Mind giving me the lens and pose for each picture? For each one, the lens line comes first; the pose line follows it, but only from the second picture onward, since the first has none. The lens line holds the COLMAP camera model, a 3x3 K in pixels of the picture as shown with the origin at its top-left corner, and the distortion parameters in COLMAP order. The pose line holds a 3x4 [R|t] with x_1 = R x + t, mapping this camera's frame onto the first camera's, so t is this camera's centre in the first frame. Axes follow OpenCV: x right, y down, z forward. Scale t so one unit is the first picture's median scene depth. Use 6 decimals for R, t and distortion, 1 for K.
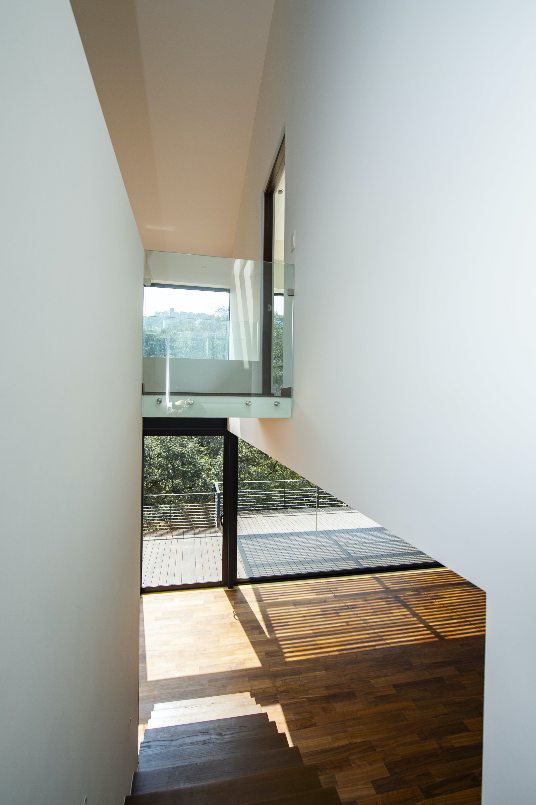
lens RADIAL K [[353.6, 0, 268.6], [0, 353.6, 408.3], [0, 0, 1]] dist [-0.002487, 0.000298]
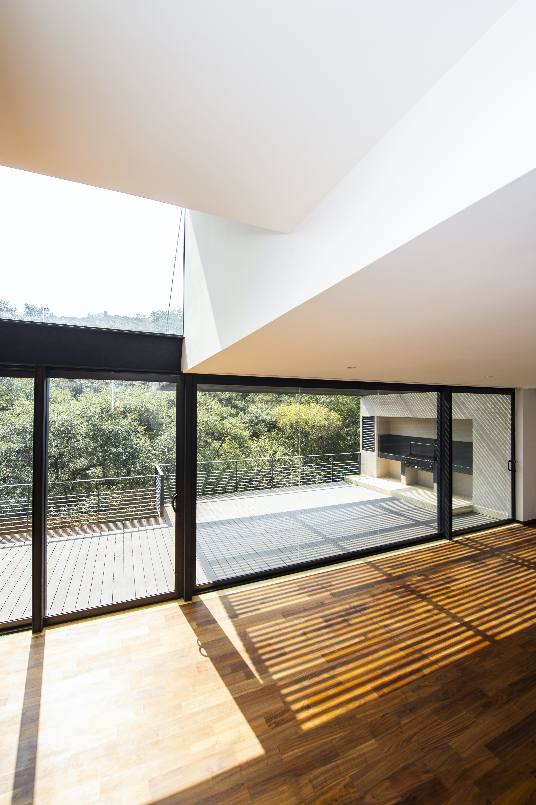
lens RADIAL K [[320.7, 0, 260.3], [0, 320.7, 398.0], [0, 0, 1]] dist [-0.010891, -0.001201]
pose [[0.983231, -0.009916, 0.182096, -0.083468], [0.015148, 0.999511, -0.027362, 0.139843], [-0.181736, 0.029661, 0.982900, 0.371814]]
